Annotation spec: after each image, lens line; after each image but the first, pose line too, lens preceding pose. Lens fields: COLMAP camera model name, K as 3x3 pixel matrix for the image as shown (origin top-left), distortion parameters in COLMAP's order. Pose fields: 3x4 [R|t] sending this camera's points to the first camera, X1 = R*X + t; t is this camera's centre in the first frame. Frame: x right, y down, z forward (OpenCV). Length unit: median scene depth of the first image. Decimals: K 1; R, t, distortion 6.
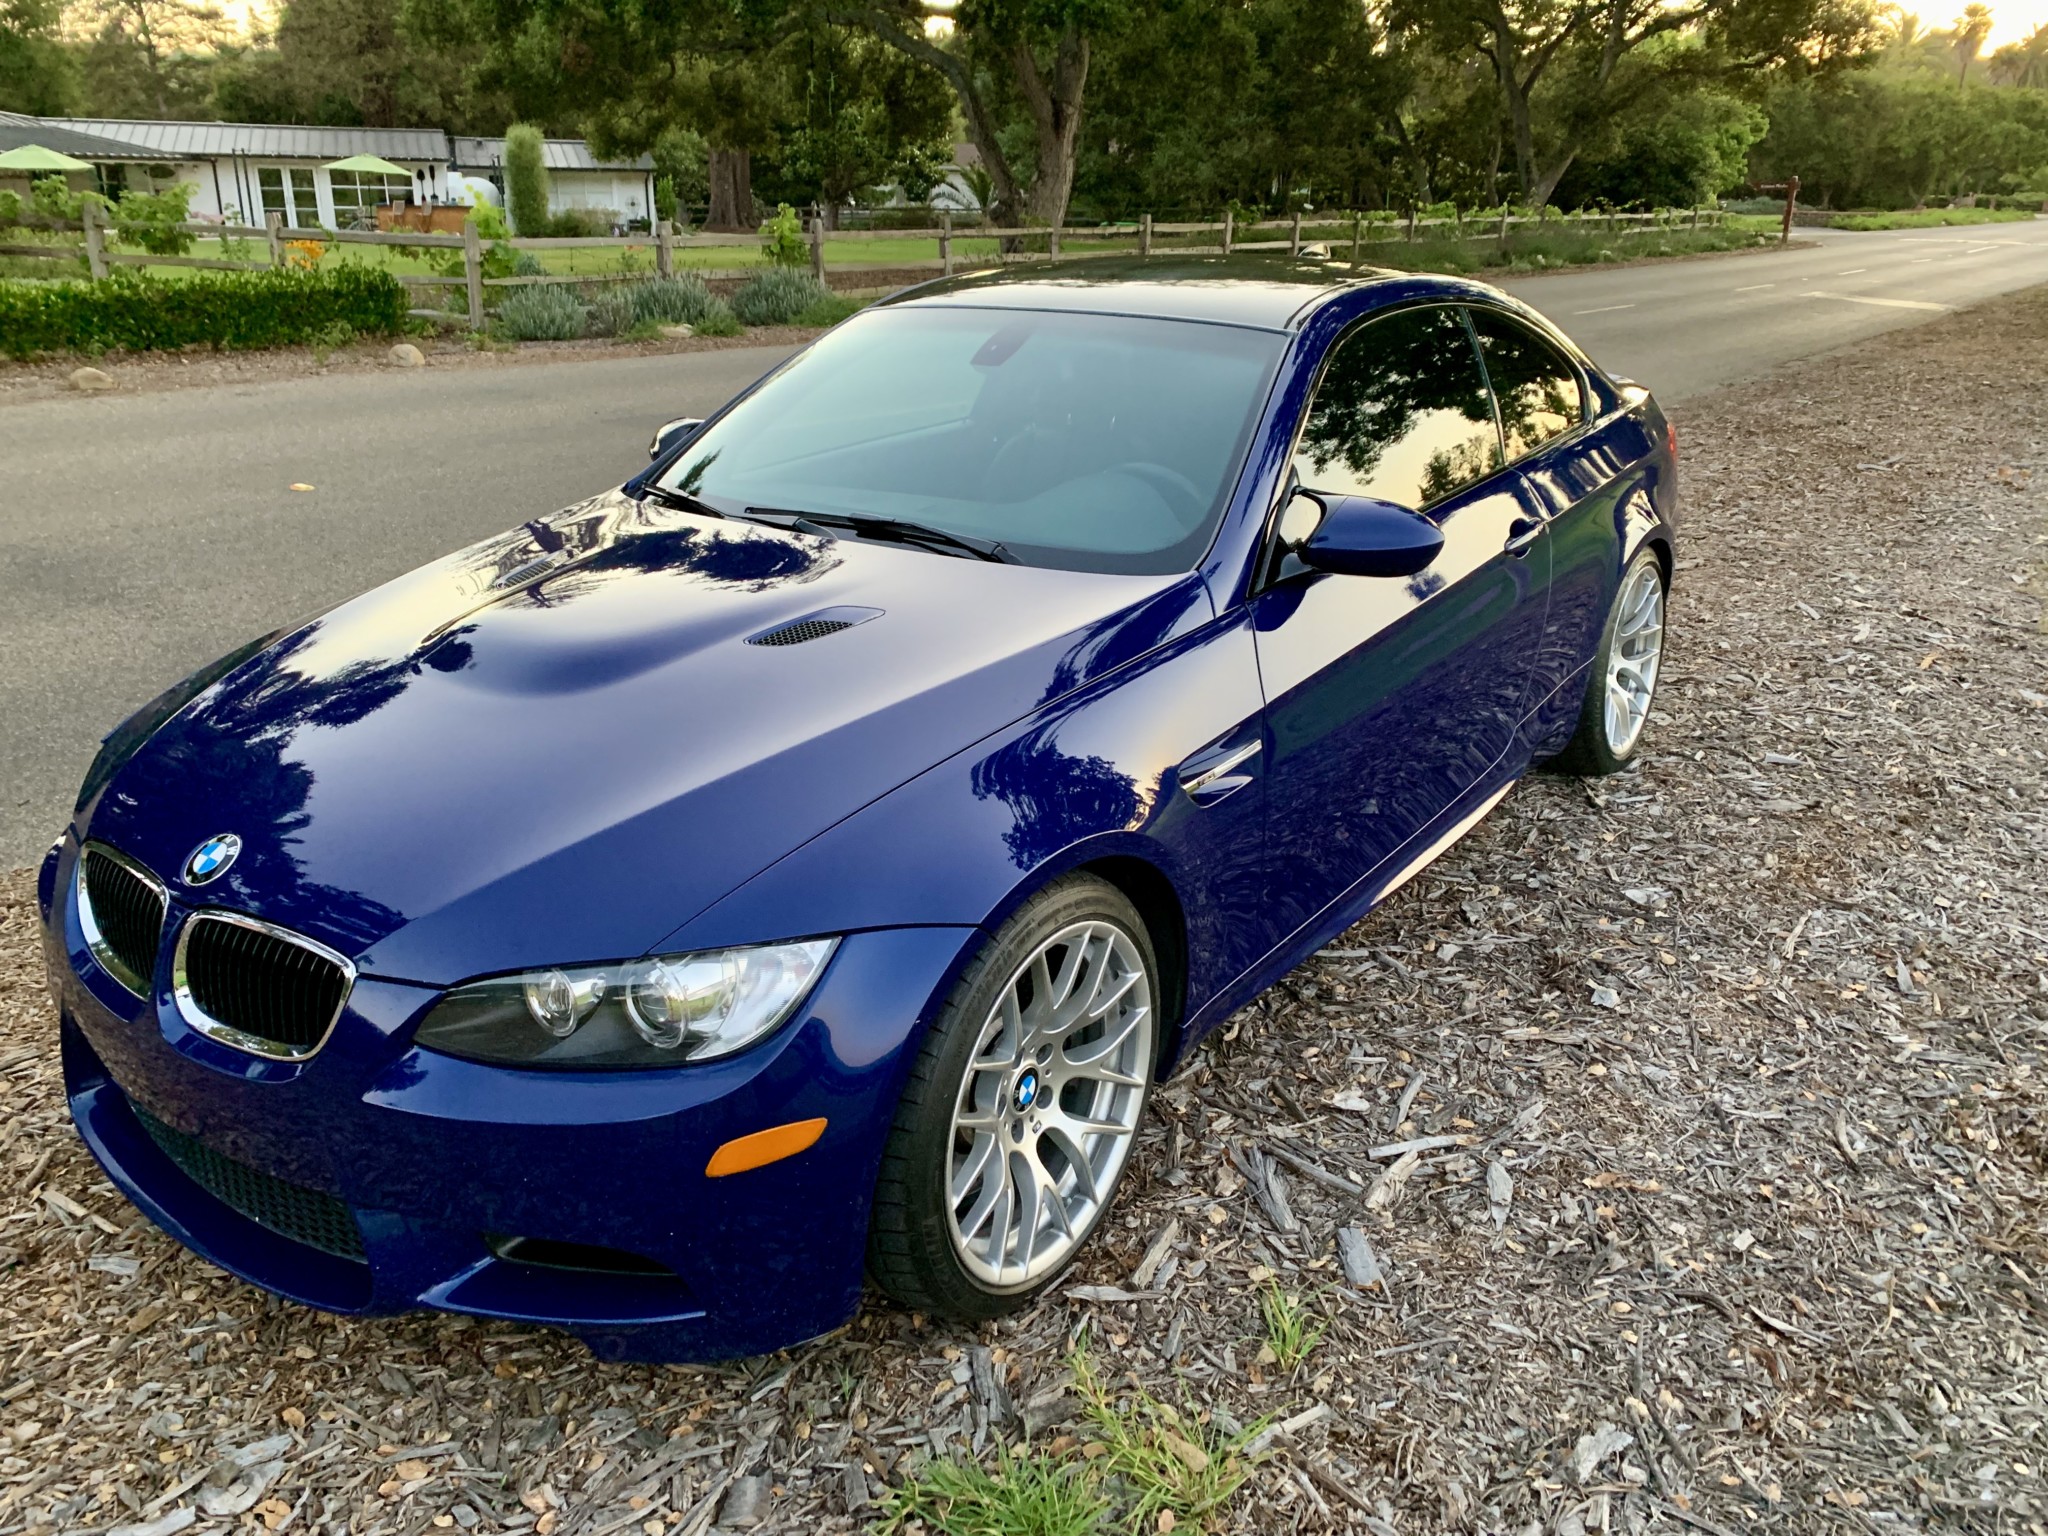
lens RADIAL K [[1573.9, 0, 1029.0], [0, 1573.9, 794.2], [0, 0, 1]] dist [0.005729, -0.003173]
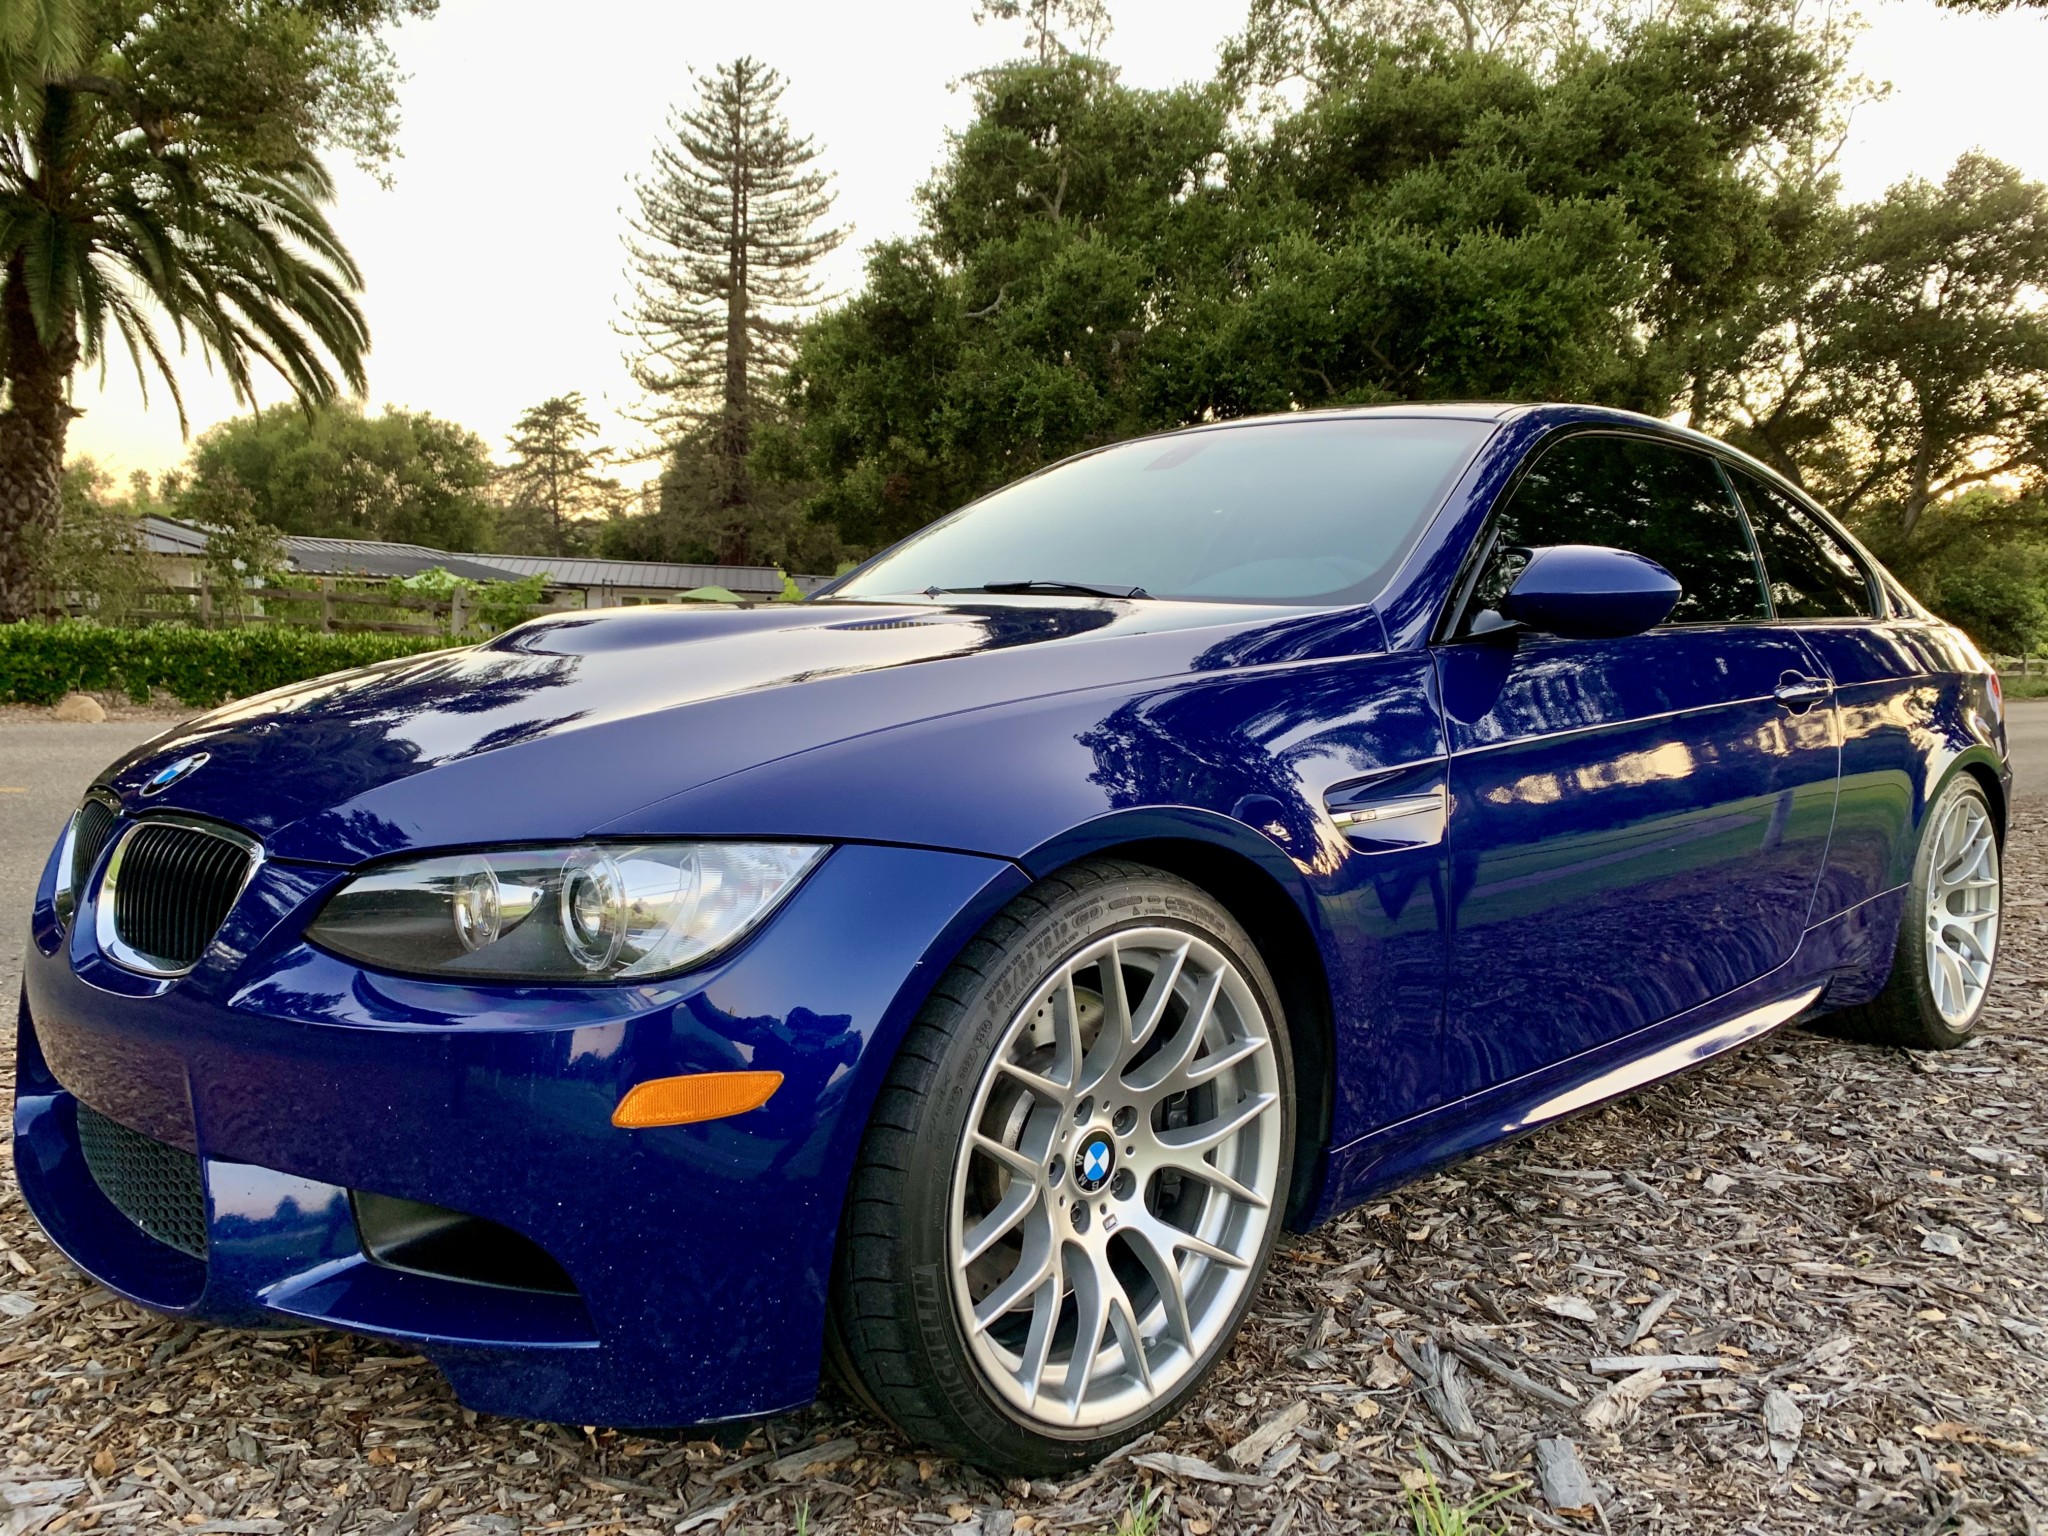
lens RADIAL K [[1573.9, 0, 1029.0], [0, 1573.9, 794.2], [0, 0, 1]] dist [0.005729, -0.003173]
pose [[0.982384, 0.032327, -0.184057, 0.086621], [-0.082693, 0.958446, -0.273026, 0.196425], [0.167583, 0.283436, 0.944235, 0.195903]]
